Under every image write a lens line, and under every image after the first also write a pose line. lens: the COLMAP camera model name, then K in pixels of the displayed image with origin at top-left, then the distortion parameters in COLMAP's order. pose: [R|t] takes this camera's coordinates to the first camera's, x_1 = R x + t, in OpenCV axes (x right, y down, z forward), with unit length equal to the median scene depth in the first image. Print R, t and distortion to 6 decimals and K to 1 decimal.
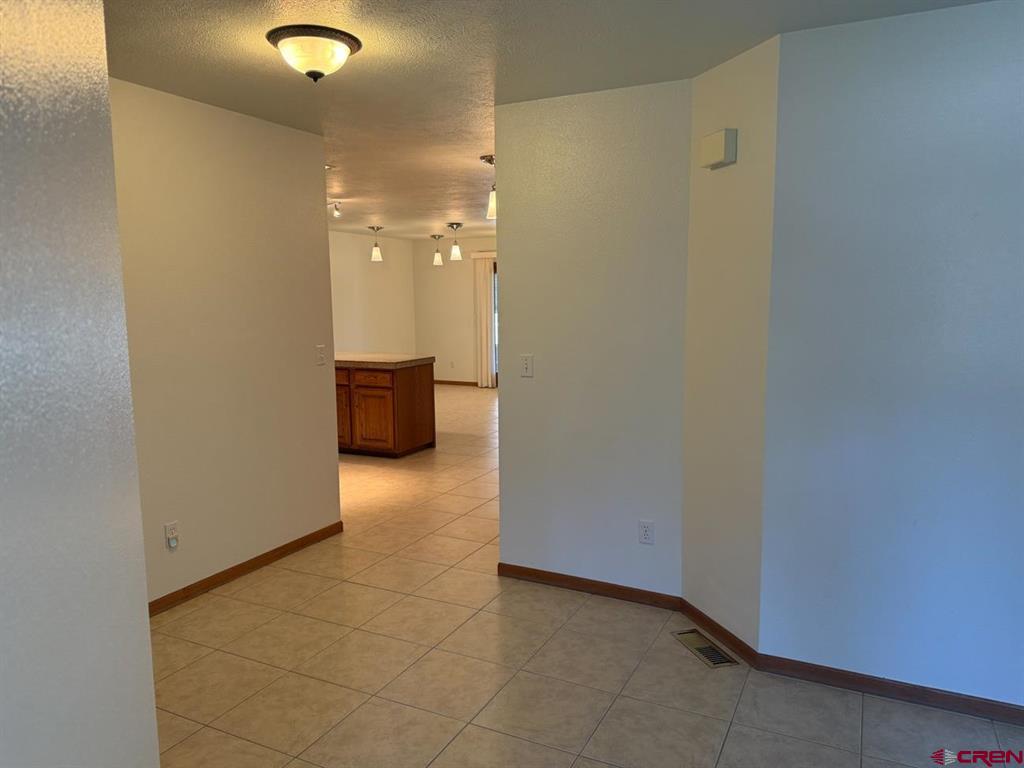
lens RADIAL K [[718.4, 0, 521.4], [0, 718.4, 390.0], [0, 0, 1]] dist [0.087073, -0.122764]
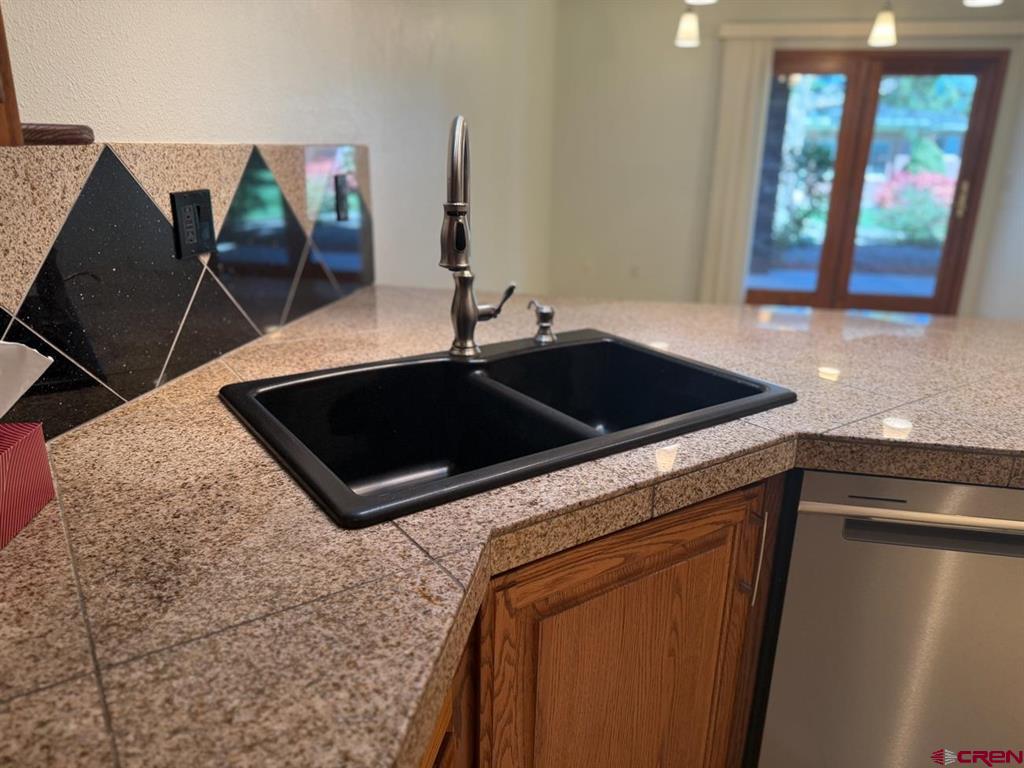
lens RADIAL K [[718.4, 0, 512.4], [0, 718.4, 383.5], [0, 0, 1]] dist [0.087073, -0.122764]
pose [[0.964365, -0.060922, 0.257467, -0.409767], [0.012977, 0.982849, 0.183956, -0.067674], [-0.264258, -0.174059, 0.948615, 0.692991]]
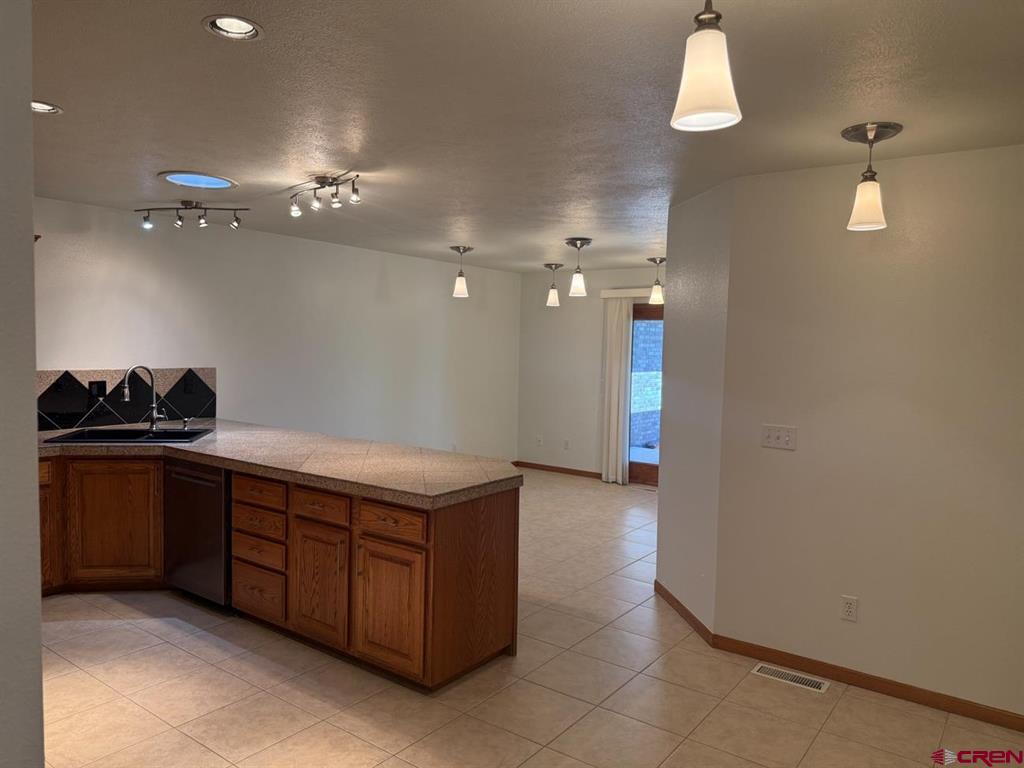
lens RADIAL K [[718.4, 0, 511.5], [0, 718.4, 389.5], [0, 0, 1]] dist [0.087073, -0.122764]
pose [[0.982307, 0.041403, -0.182646, -0.028668], [-0.053801, 0.996534, -0.063453, -0.055003], [0.179386, 0.072157, 0.981129, 0.370888]]
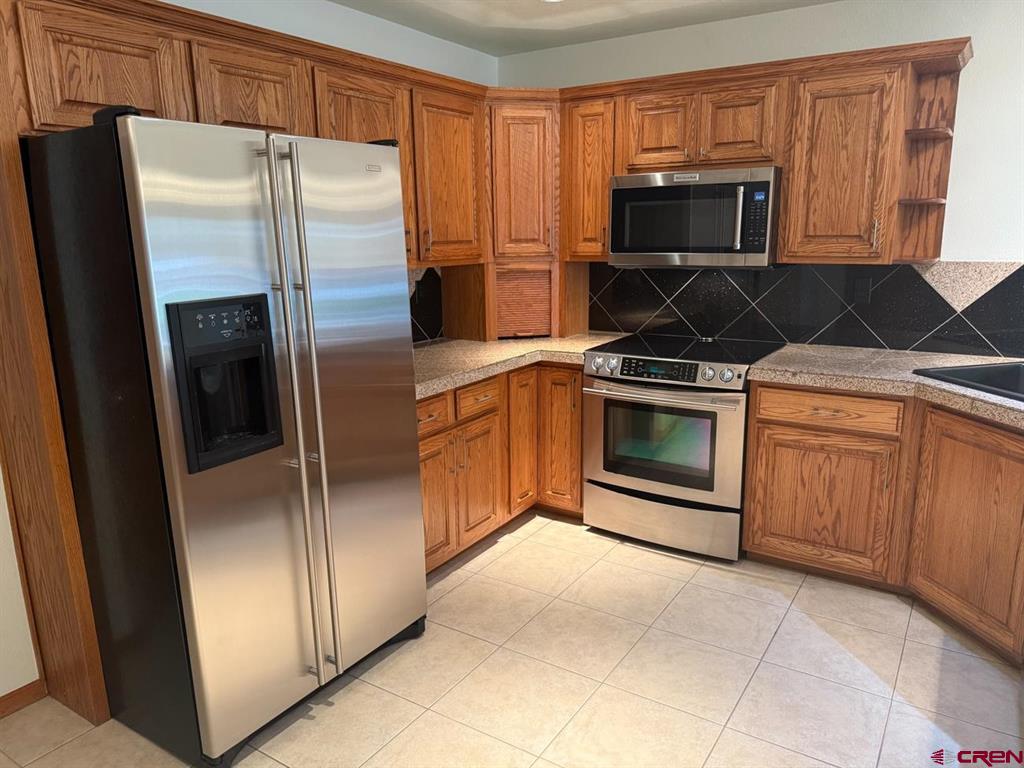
lens RADIAL K [[718.4, 0, 512.6], [0, 718.4, 390.0], [0, 0, 1]] dist [0.087073, -0.122764]
pose [[-0.120497, 0.227471, -0.966301, -0.089808], [-0.116013, 0.963497, 0.241278, -0.081922], [0.985911, 0.141177, -0.089709, 0.641465]]
